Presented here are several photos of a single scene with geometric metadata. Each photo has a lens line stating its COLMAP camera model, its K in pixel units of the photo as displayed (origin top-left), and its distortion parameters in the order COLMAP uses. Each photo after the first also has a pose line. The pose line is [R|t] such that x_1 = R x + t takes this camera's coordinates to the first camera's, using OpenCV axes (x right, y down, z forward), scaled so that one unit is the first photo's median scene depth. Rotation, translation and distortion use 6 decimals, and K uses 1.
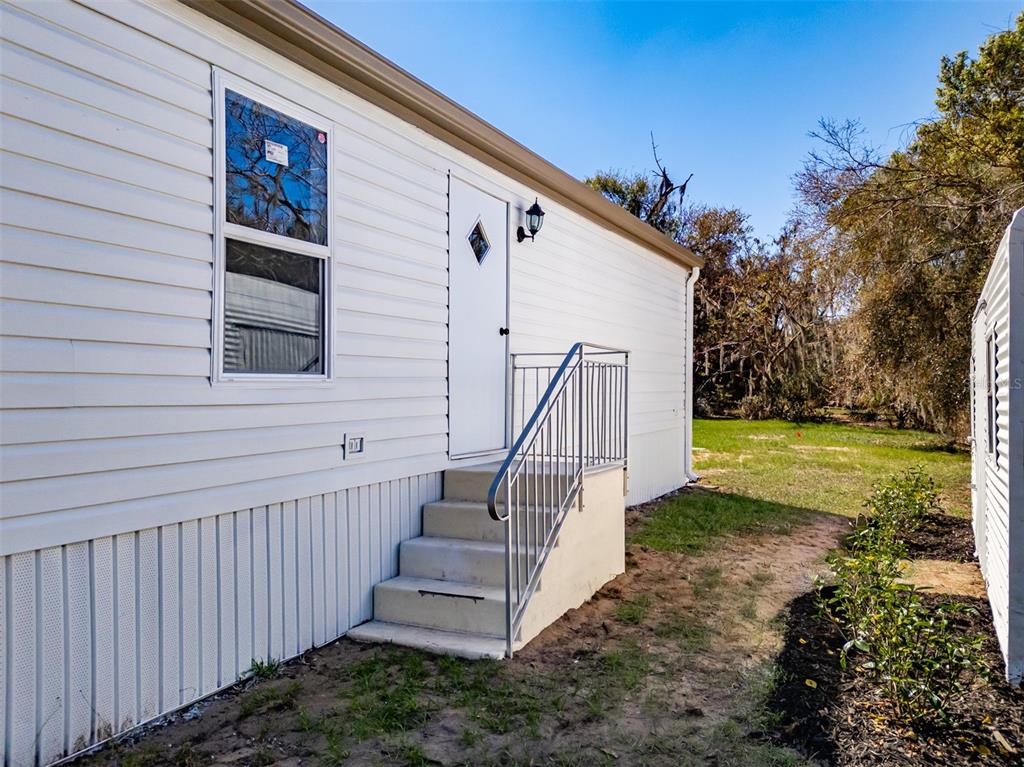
lens RADIAL K [[746.4, 0, 512.0], [0, 746.4, 383.5], [0, 0, 1]] dist [0.085901, -0.081247]
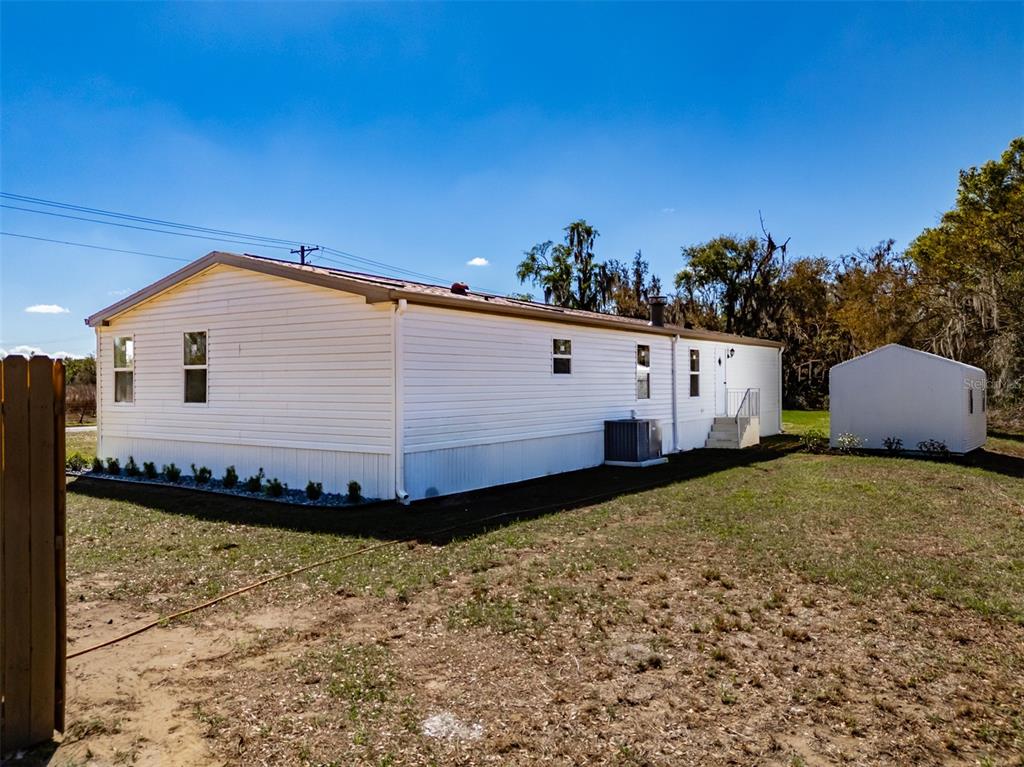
lens RADIAL K [[746.4, 0, 512.0], [0, 746.4, 383.5], [0, 0, 1]] dist [0.085901, -0.081247]
pose [[0.990869, -0.015847, -0.133897, -0.092891], [0.016191, 0.999868, 0.001483, -0.014561], [0.133856, -0.003637, 0.990994, -0.476494]]
